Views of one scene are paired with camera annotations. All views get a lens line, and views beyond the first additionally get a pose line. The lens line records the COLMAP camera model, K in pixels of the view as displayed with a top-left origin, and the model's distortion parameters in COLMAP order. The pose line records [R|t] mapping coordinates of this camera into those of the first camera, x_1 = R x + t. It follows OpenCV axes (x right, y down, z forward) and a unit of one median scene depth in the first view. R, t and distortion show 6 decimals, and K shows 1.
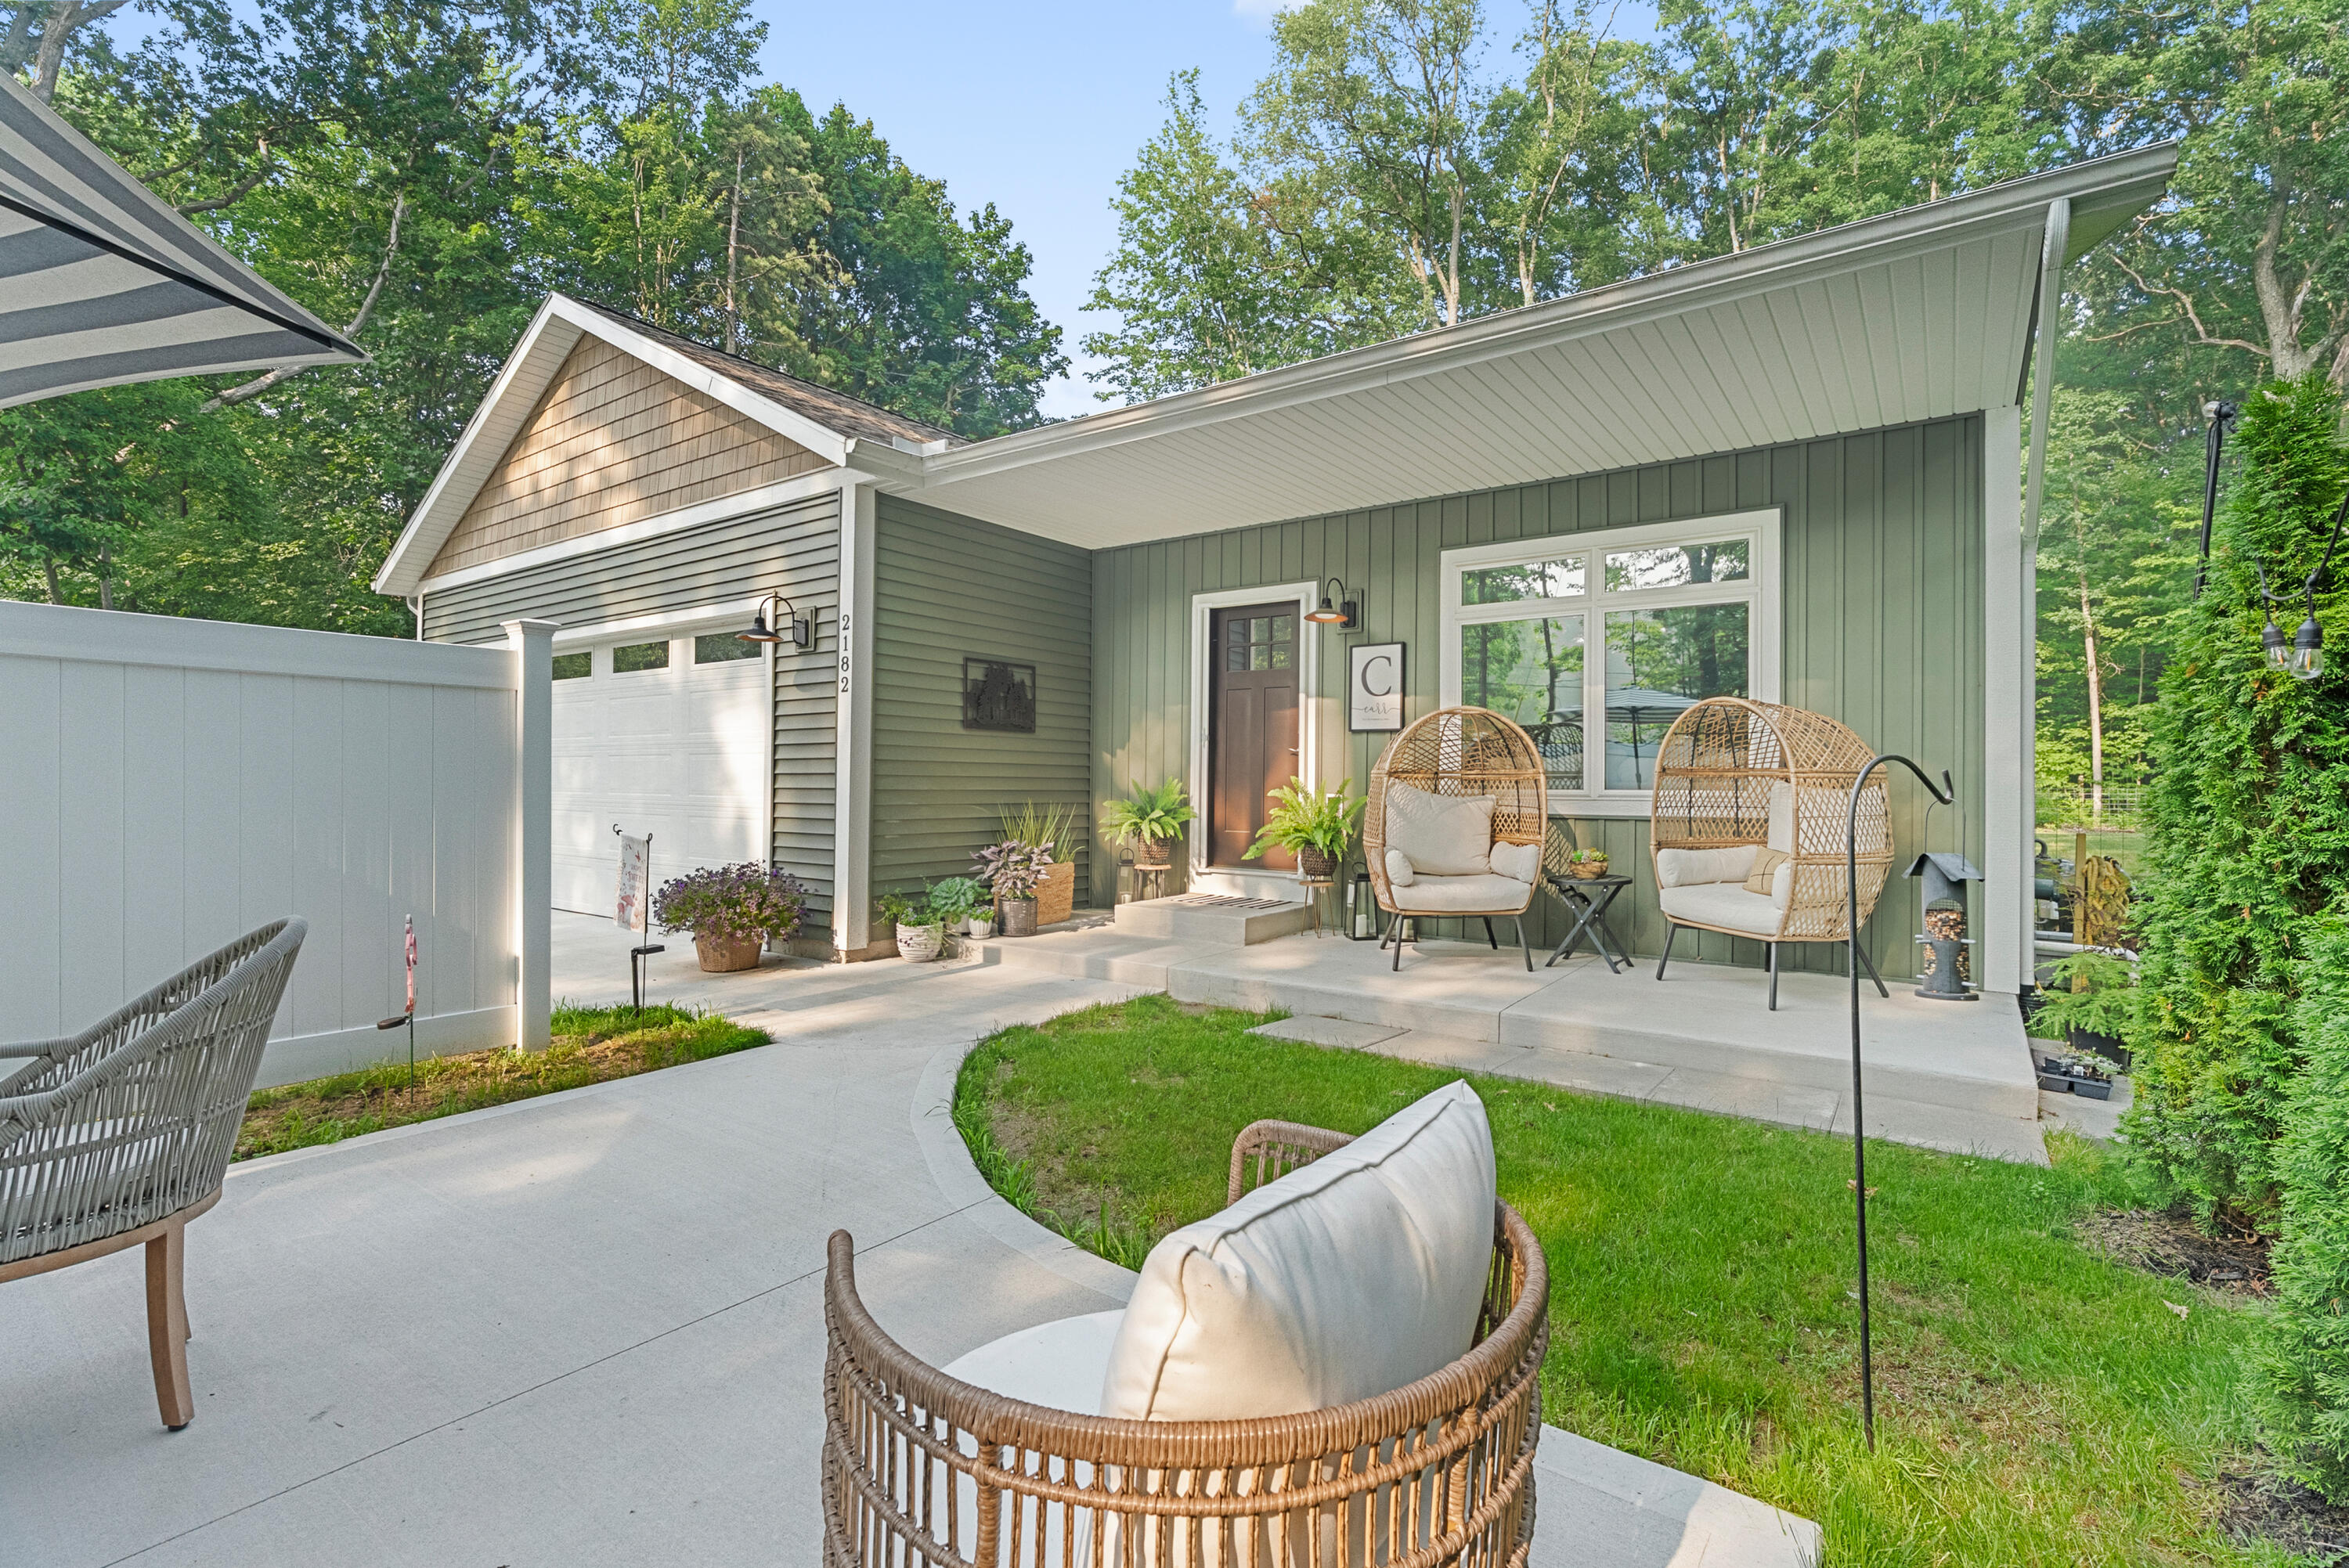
lens RADIAL K [[1069.4, 0, 1179.8], [0, 1069.4, 780.0], [0, 0, 1]] dist [-0.008860, 0.007685]
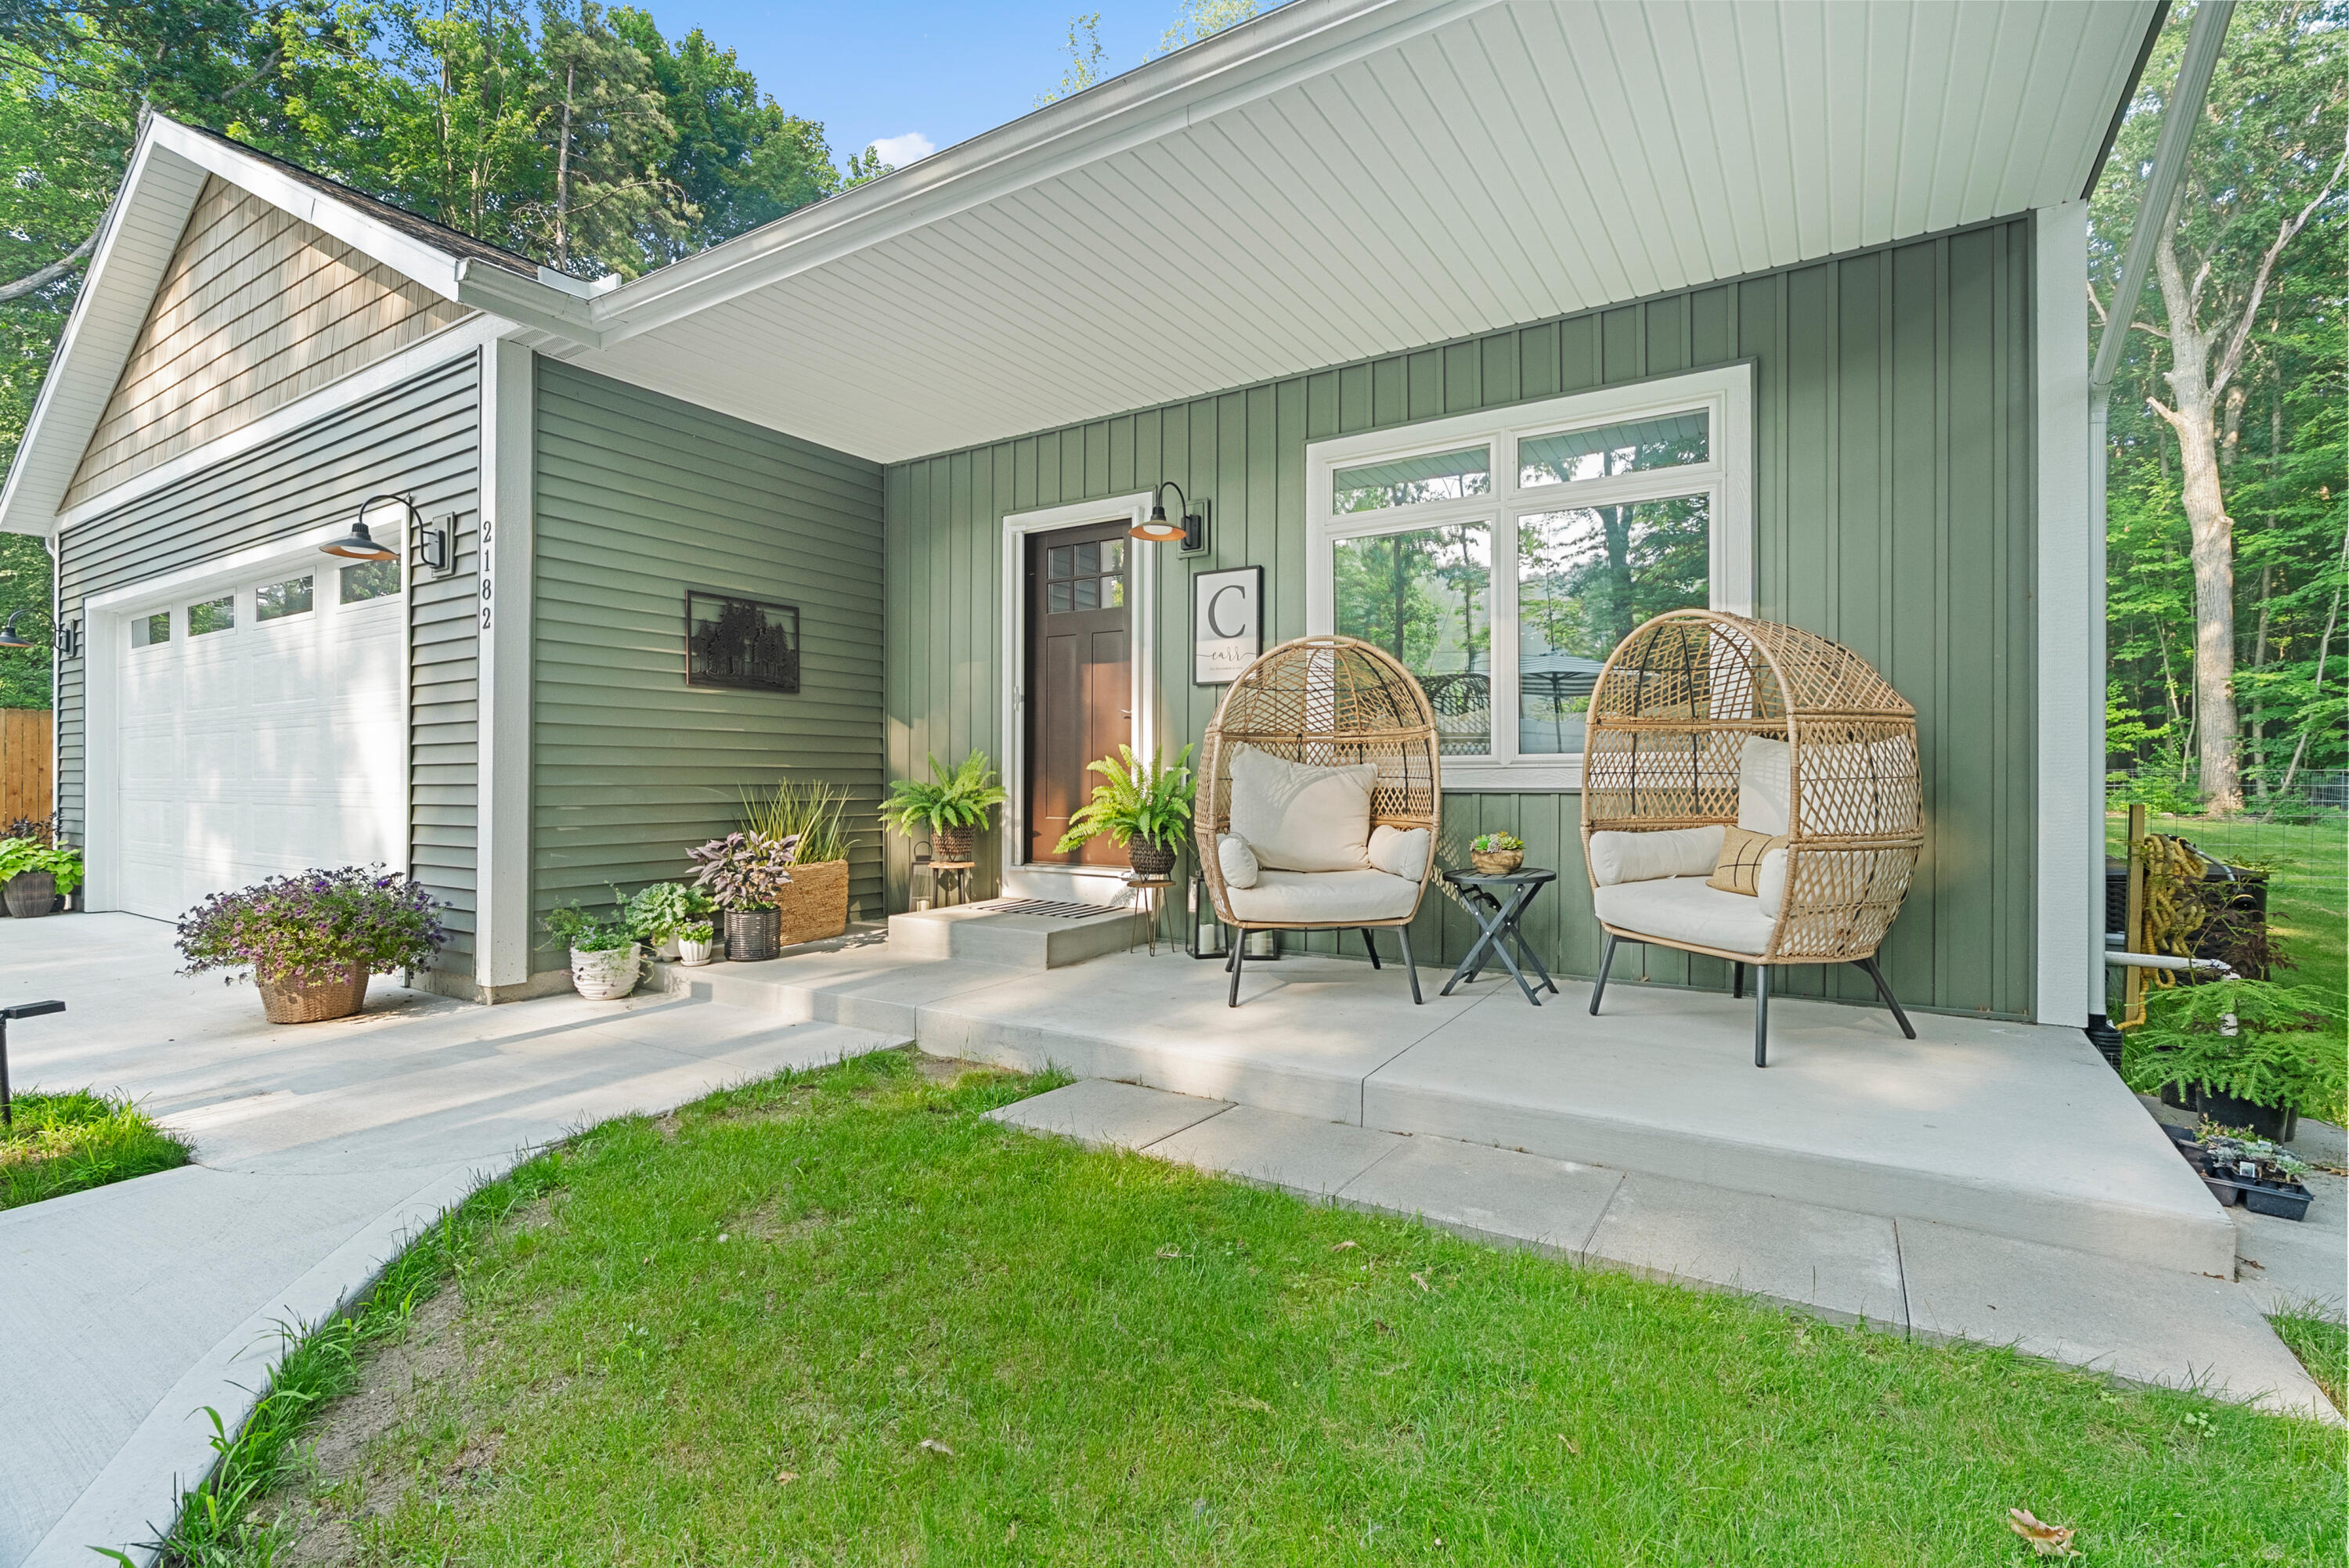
lens RADIAL K [[1079.7, 0, 1174.5], [0, 1079.7, 784.0], [0, 0, 1]] dist [-0.001875, -0.000111]
pose [[0.997913, -0.009058, 0.063934, 0.097798], [0.008480, 0.999921, 0.009309, 0.018801], [-0.064014, -0.008747, 0.997911, 0.235036]]
